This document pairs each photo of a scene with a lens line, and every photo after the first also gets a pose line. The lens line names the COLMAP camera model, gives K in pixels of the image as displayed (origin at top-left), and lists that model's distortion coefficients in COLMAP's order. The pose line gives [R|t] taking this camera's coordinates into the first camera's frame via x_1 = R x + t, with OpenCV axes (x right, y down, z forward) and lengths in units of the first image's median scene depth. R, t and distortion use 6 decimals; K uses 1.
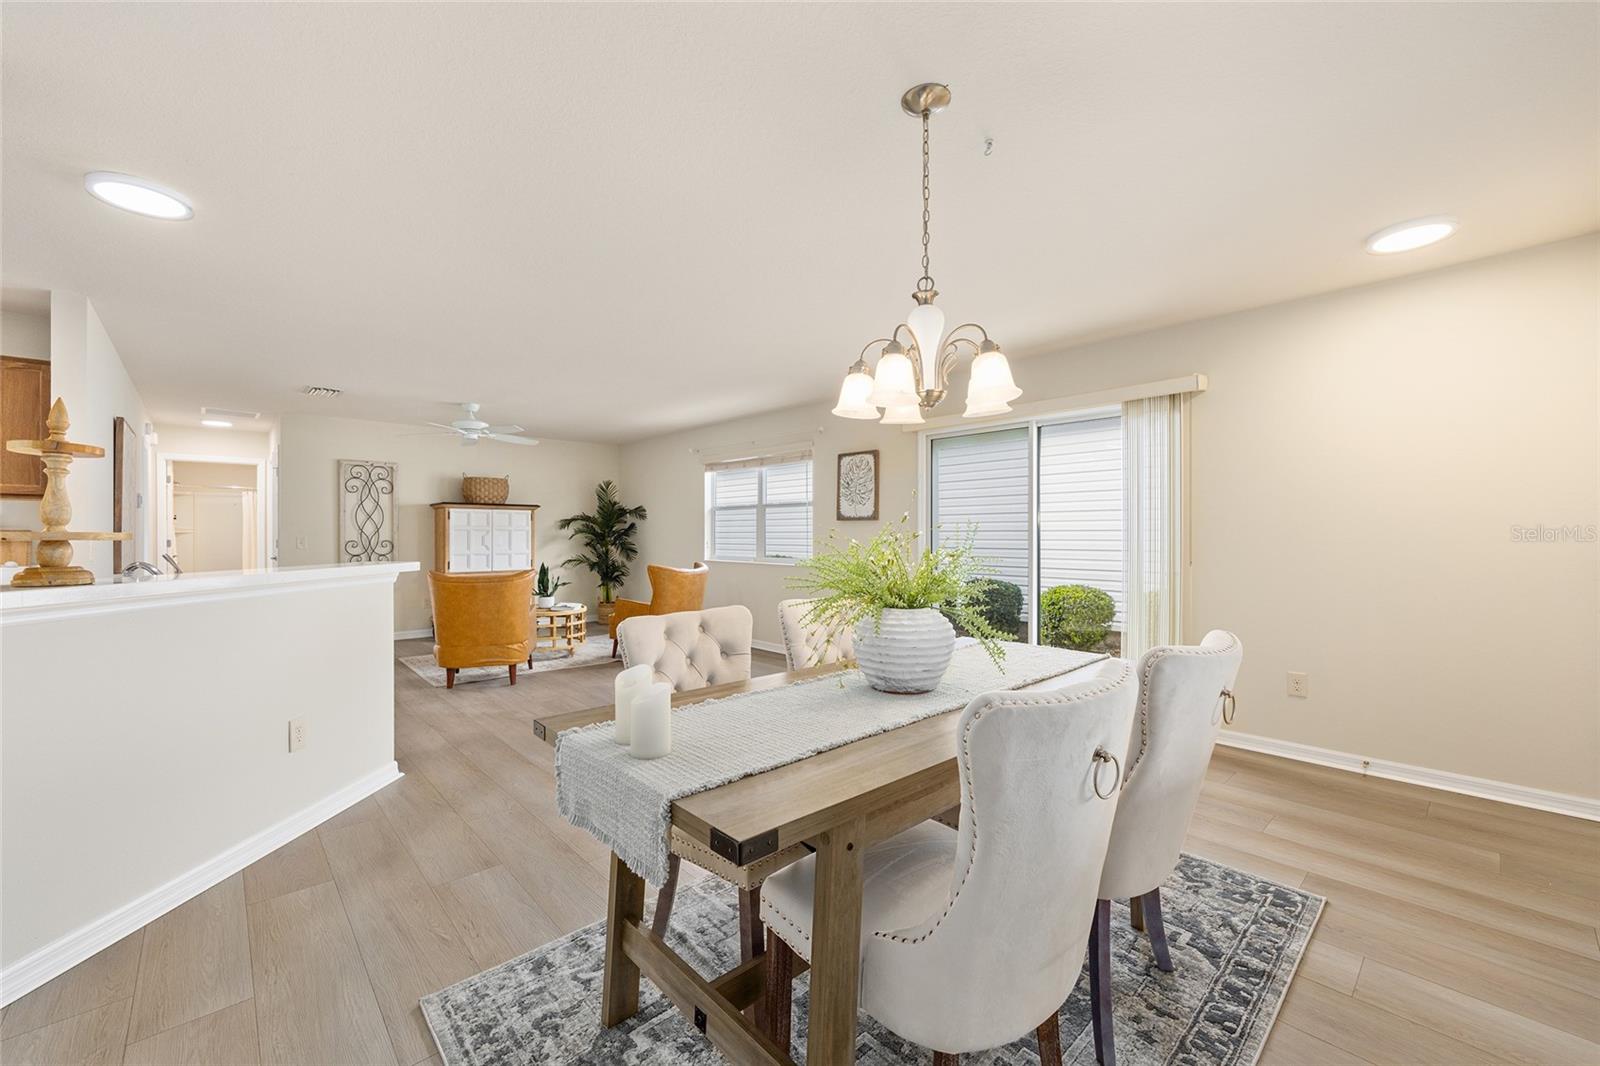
lens RADIAL K [[641.8, 0, 798.2], [0, 641.8, 535.3], [0, 0, 1]] dist [-0.002602, 0.001056]
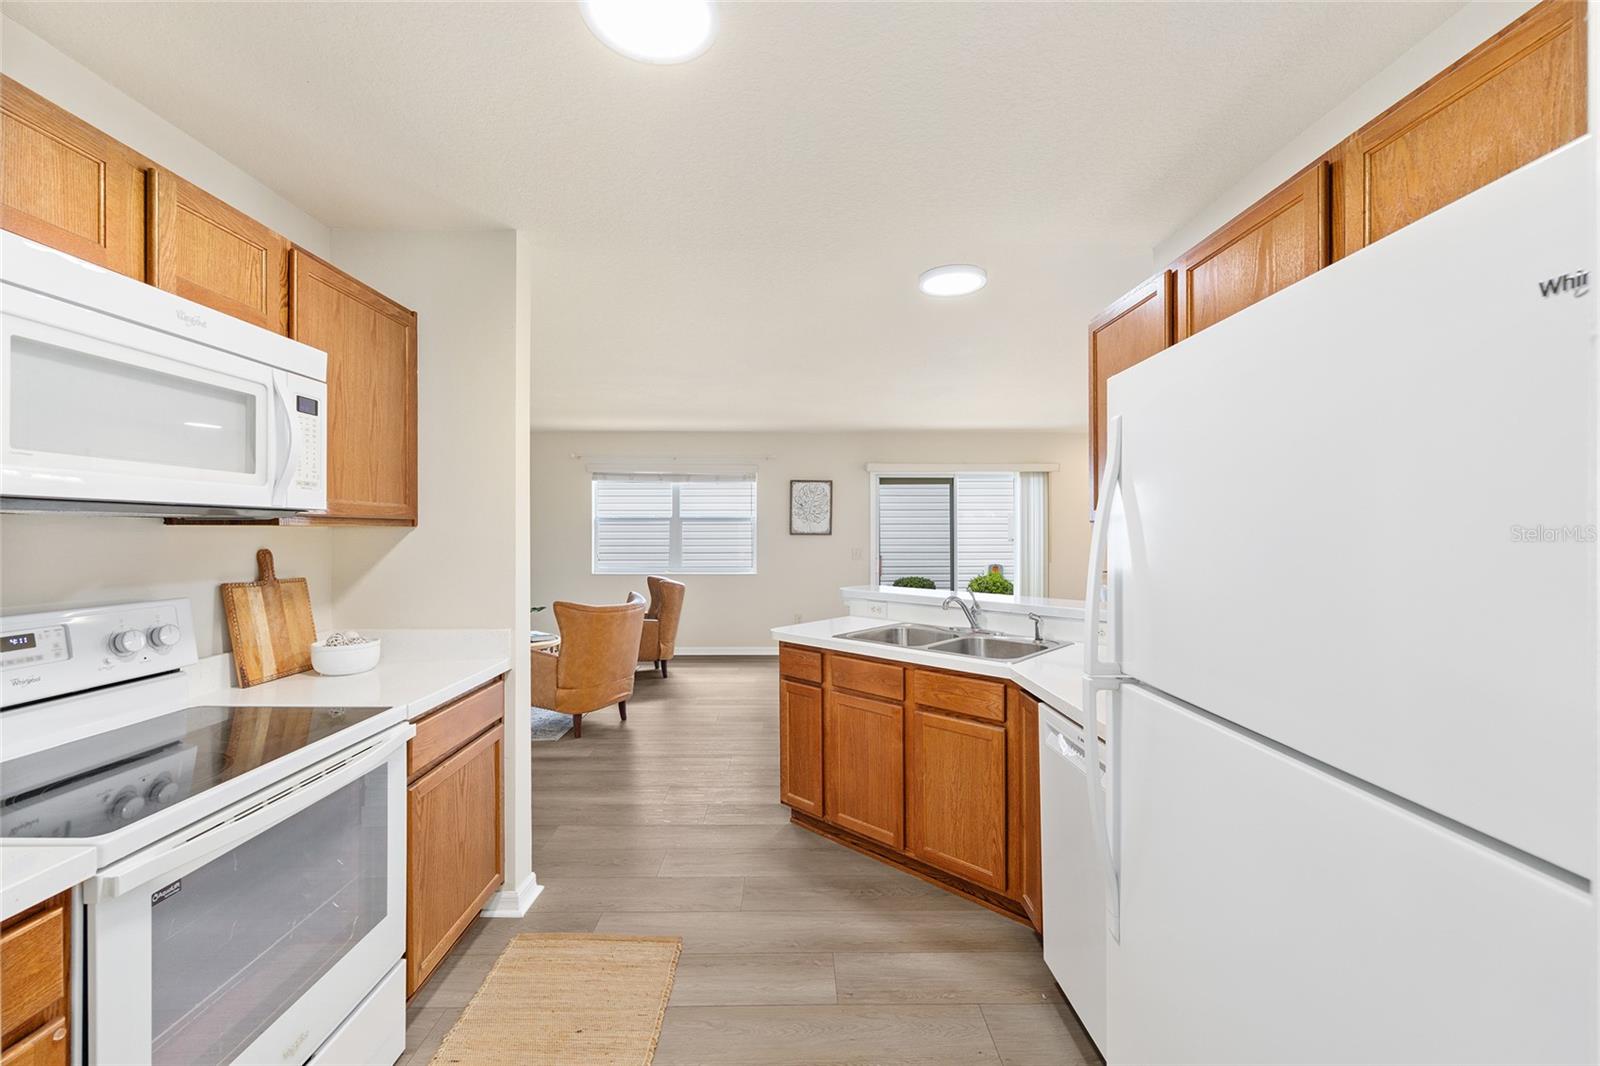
lens RADIAL K [[650.3, 0, 800.0], [0, 650.3, 533.0], [0, 0, 1]] dist [-0.005445, -0.000355]
pose [[0.663915, -0.003397, 0.747800, -0.705545], [0.001774, 0.999994, 0.002967, -0.025440], [-0.747806, -0.000643, 0.663917, 0.145601]]
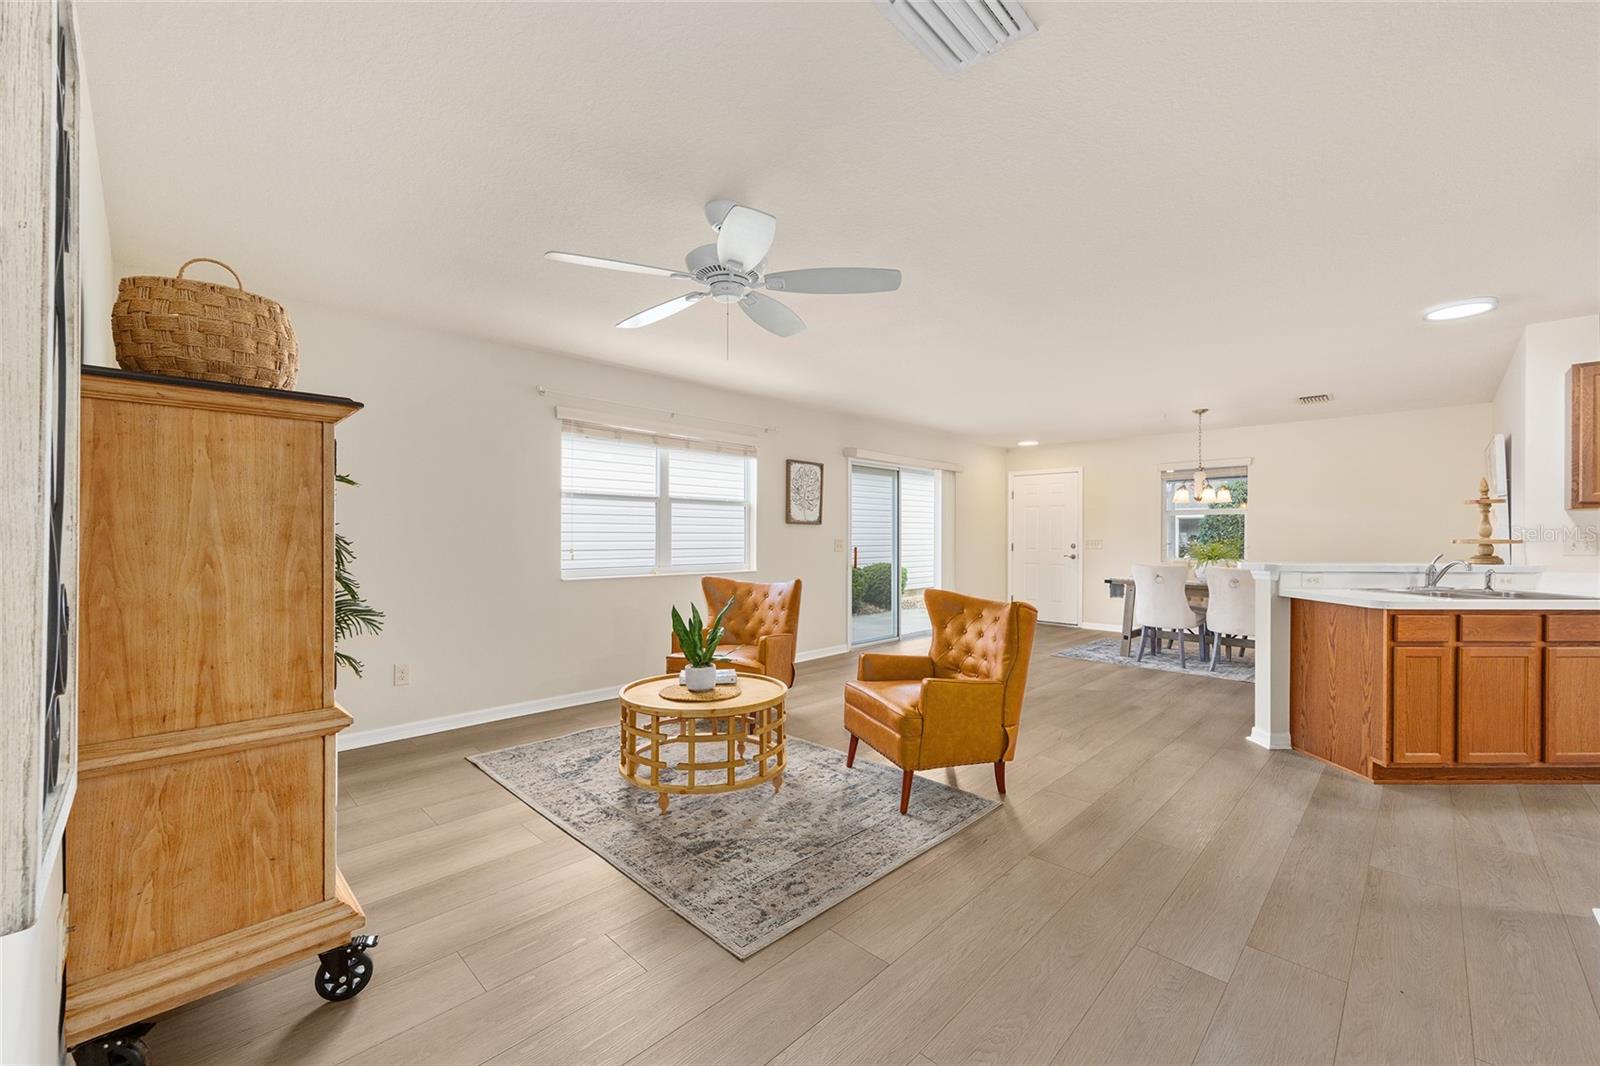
lens RADIAL K [[641.8, 0, 798.2], [0, 641.8, 535.3], [0, 0, 1]] dist [-0.002602, 0.001056]
pose [[-0.051263, 0.000272, 0.998685, -0.810089], [-0.001453, 0.999999, -0.000347, -0.003135], [-0.998684, -0.001469, -0.051263, 0.869846]]
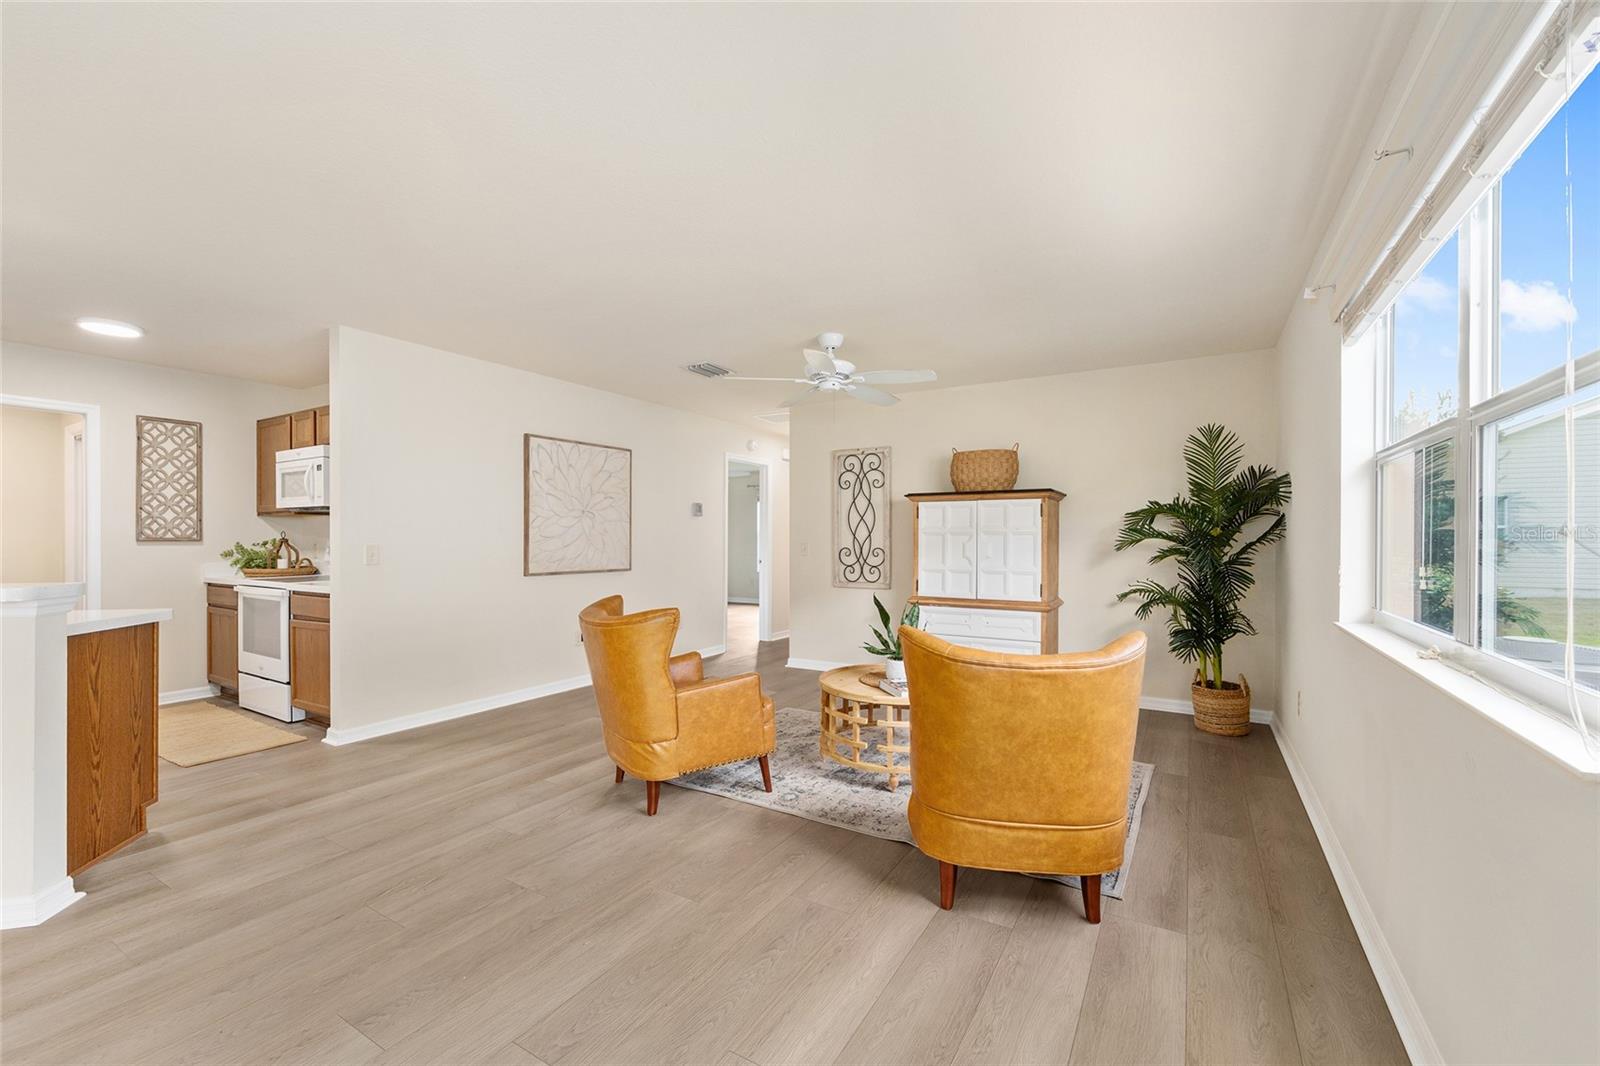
lens RADIAL K [[656.4, 0, 800.1], [0, 656.4, 540.4], [0, 0, 1]] dist [-0.003534, -0.000053]
pose [[0.283991, 0.002217, -0.958824, 0.095087], [-0.002259, 0.999996, 0.001643, -0.002267], [0.958824, 0.001700, 0.283995, 0.700755]]
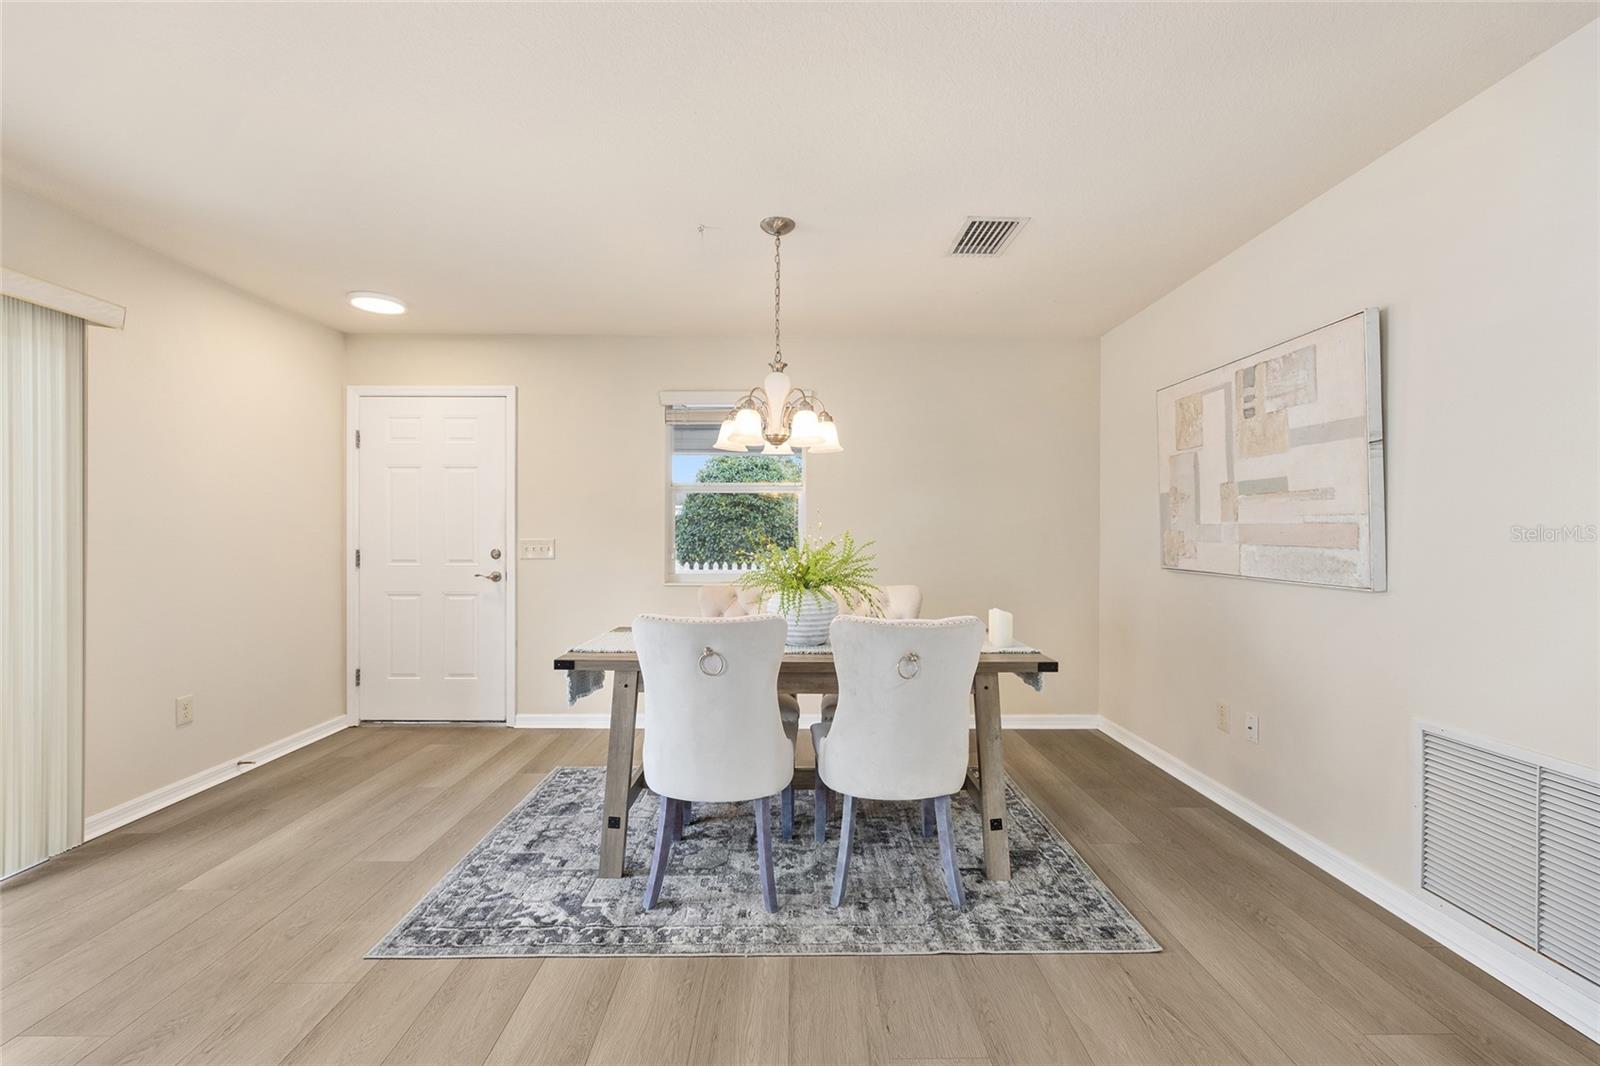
lens RADIAL K [[650.3, 0, 800.0], [0, 650.3, 533.0], [0, 0, 1]] dist [-0.005445, -0.000355]
pose [[-0.745373, 0.002460, 0.666643, -0.205774], [0.001996, 0.999997, -0.001458, -0.001402], [-0.666645, 0.000244, -0.745375, 0.535363]]
